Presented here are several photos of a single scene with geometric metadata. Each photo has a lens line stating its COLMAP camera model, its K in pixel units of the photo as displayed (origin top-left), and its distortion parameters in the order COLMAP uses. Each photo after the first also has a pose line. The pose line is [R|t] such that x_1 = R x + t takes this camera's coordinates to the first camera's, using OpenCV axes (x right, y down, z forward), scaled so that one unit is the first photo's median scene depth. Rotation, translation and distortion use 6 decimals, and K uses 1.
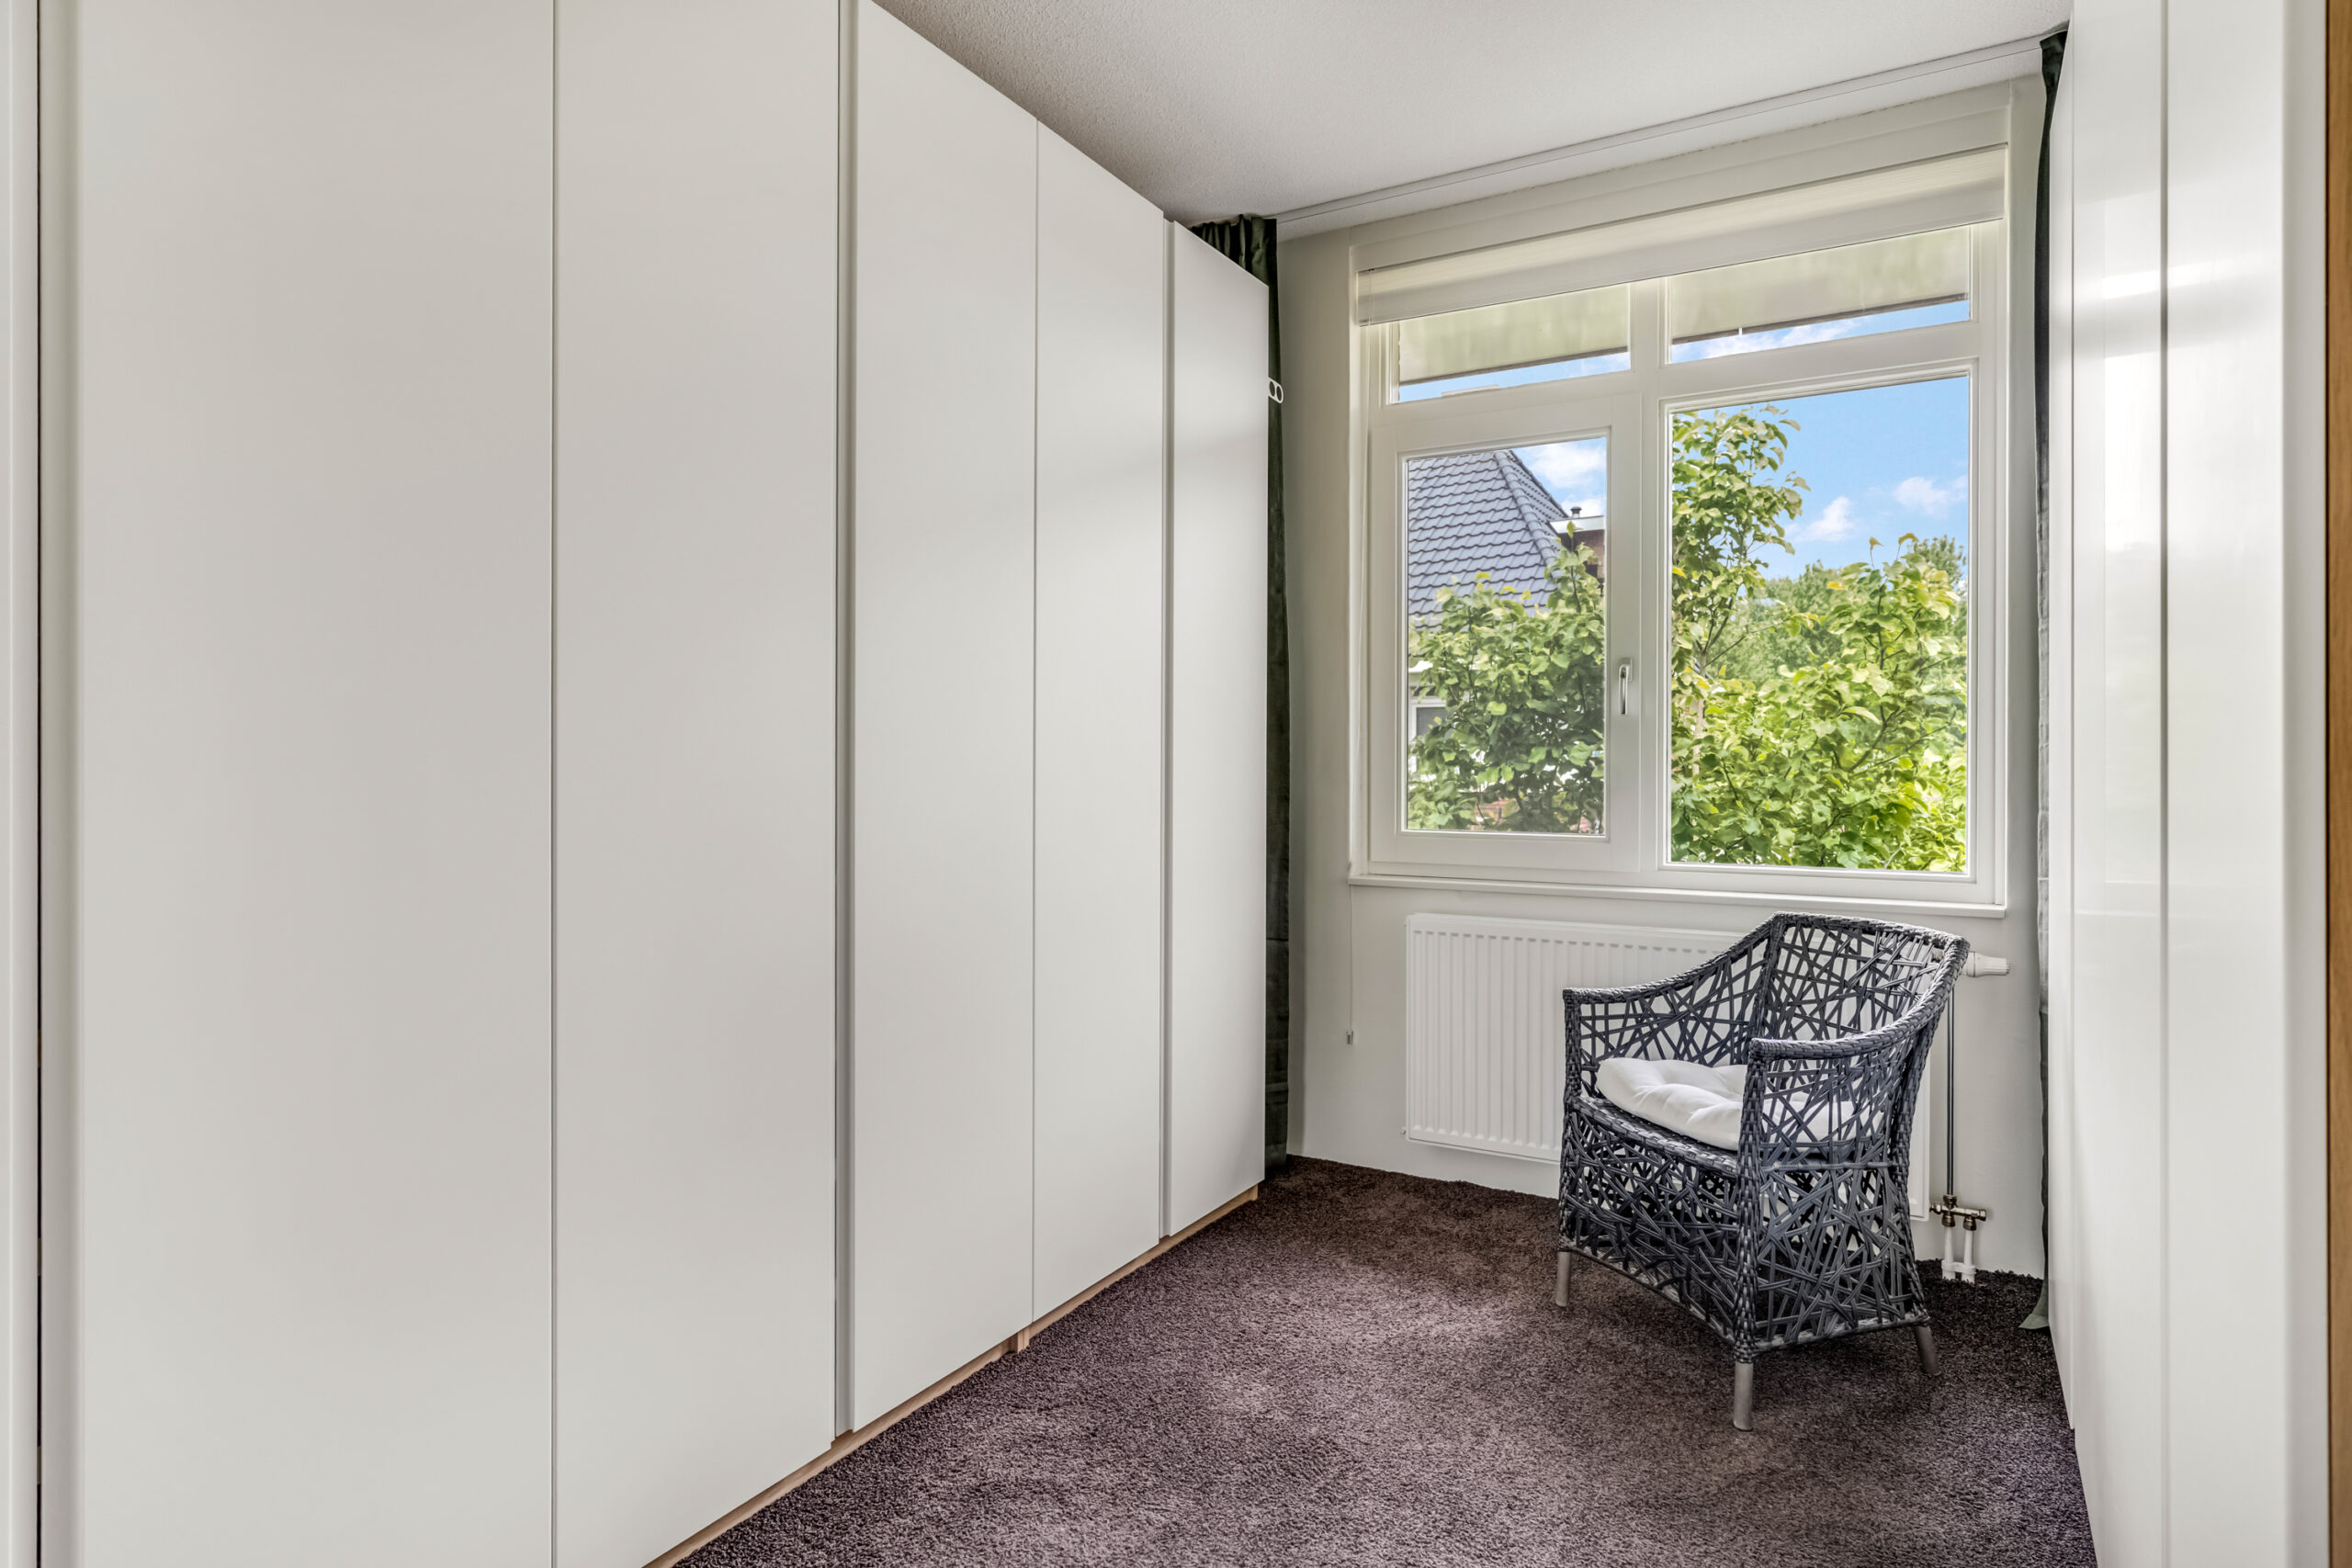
lens RADIAL K [[1233.8, 0, 1195.9], [0, 1233.8, 778.5], [0, 0, 1]] dist [-0.005351, -0.000276]
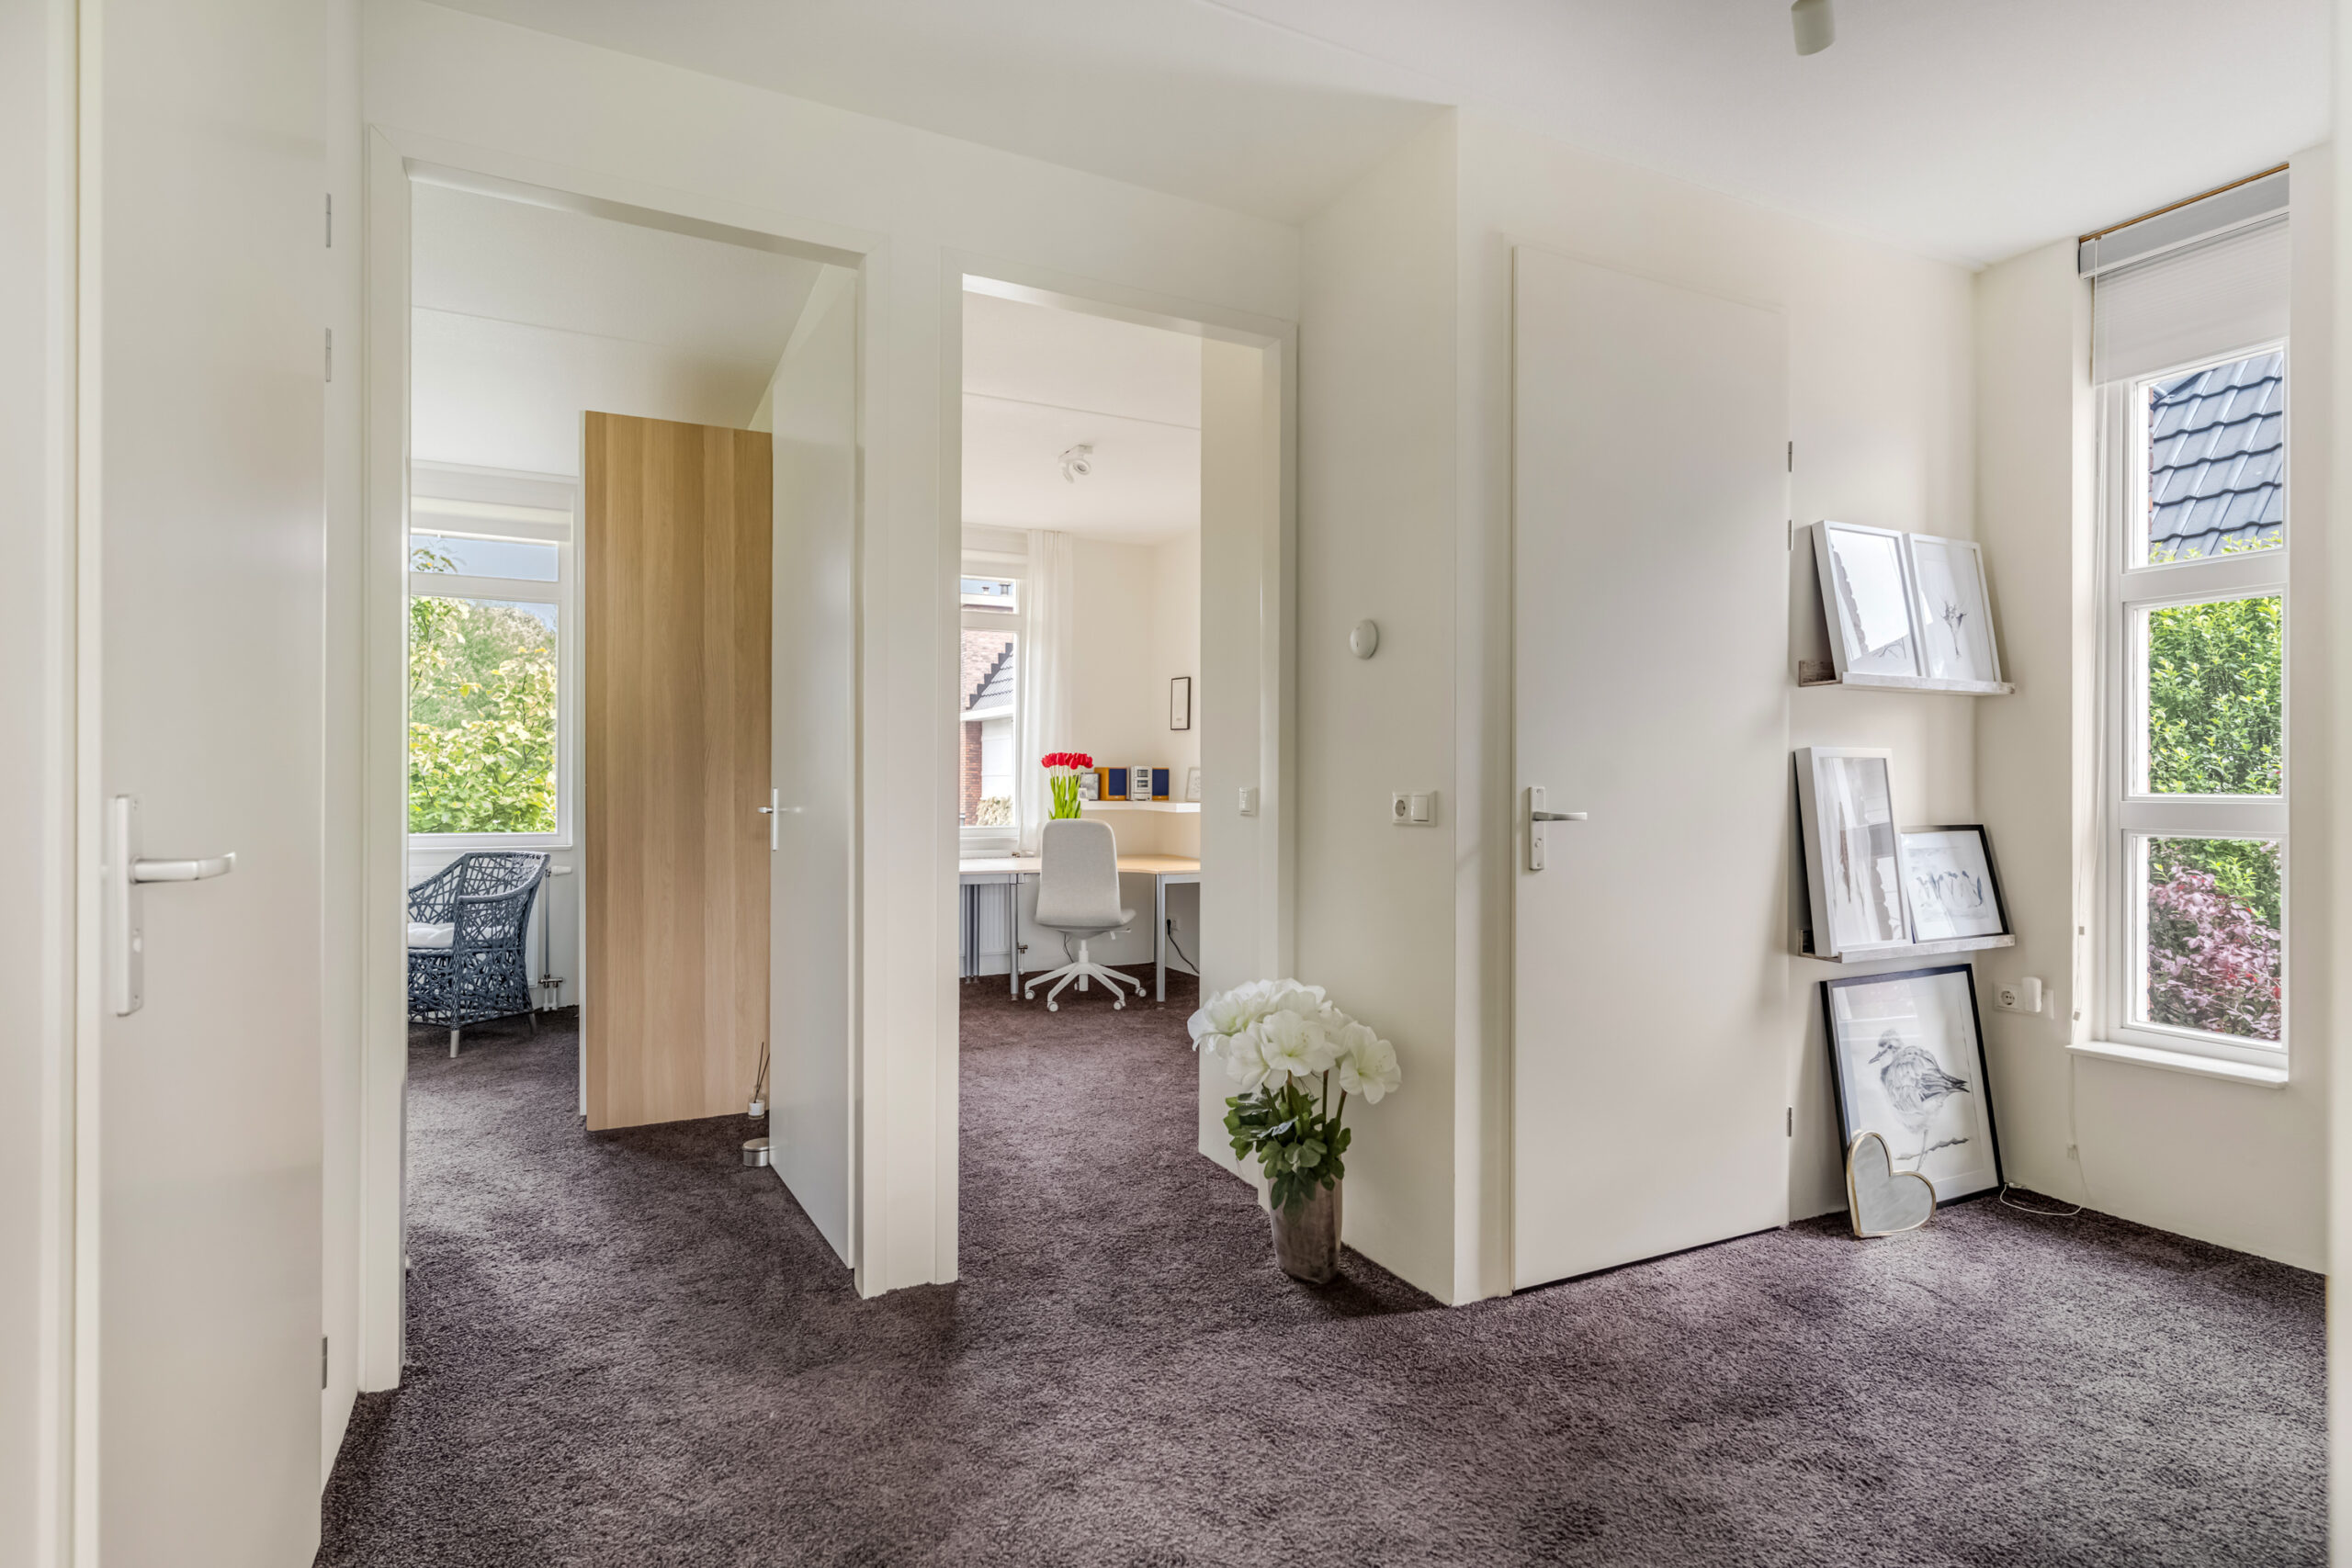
lens RADIAL K [[1233.8, 0, 1188.3], [0, 1233.8, 790.6], [0, 0, 1]] dist [-0.005351, -0.000276]
pose [[0.548739, 0.003678, 0.835985, -0.595205], [0.000019, 0.999990, -0.004412, 0.014473], [-0.835994, 0.002438, 0.548734, -1.155228]]
